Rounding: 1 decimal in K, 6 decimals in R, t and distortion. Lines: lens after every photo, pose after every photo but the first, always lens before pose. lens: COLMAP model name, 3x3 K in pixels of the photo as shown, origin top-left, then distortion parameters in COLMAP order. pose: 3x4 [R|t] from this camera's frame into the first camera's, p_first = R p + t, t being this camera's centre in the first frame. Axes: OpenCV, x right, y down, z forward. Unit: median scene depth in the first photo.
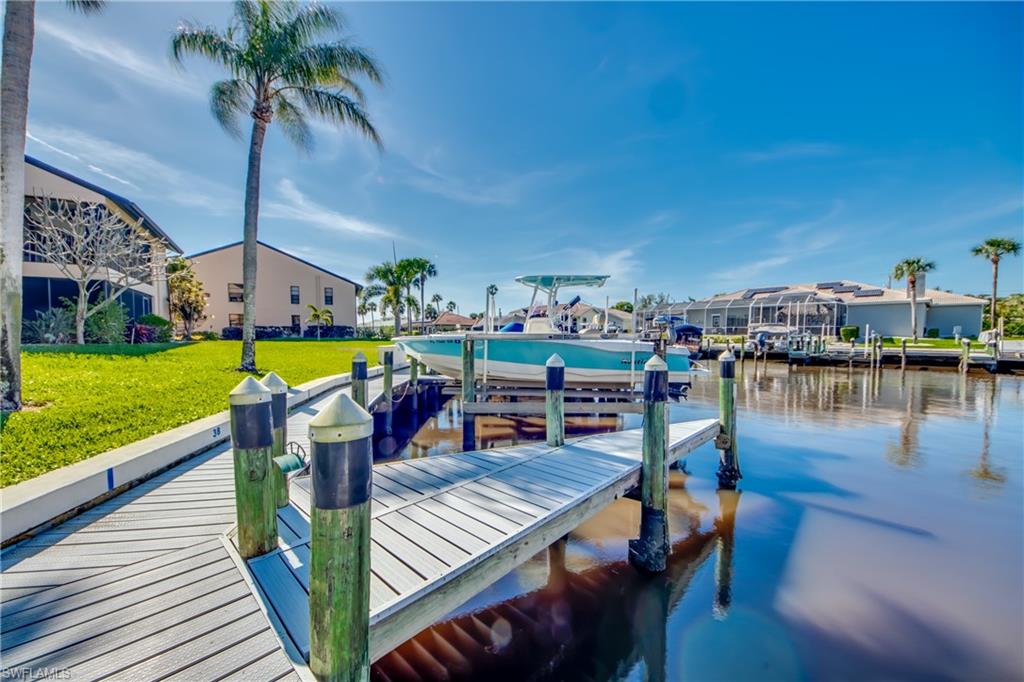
lens RADIAL K [[384.2, 0, 511.8], [0, 384.2, 330.0], [0, 0, 1]] dist [0.001571, 0.000259]
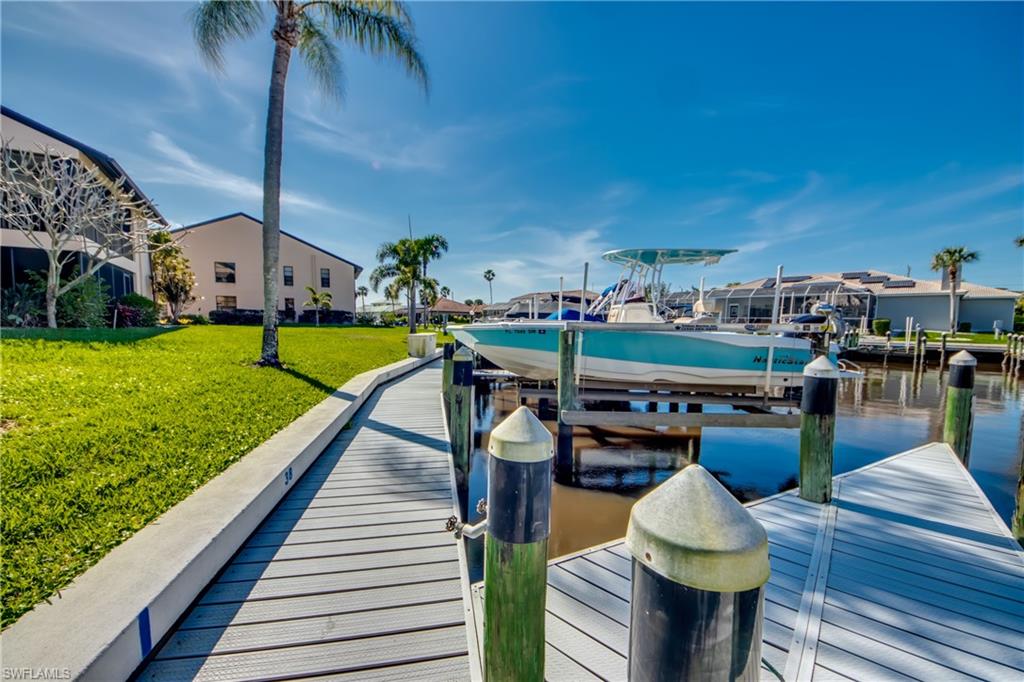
lens RADIAL K [[398.1, 0, 511.1], [0, 398.1, 329.4], [0, 0, 1]] dist [-0.001105, -0.000341]
pose [[0.999732, 0.013269, 0.018947, -0.107616], [-0.013812, 0.999489, 0.028824, 0.001436], [-0.018554, -0.029078, 0.999405, 0.092478]]
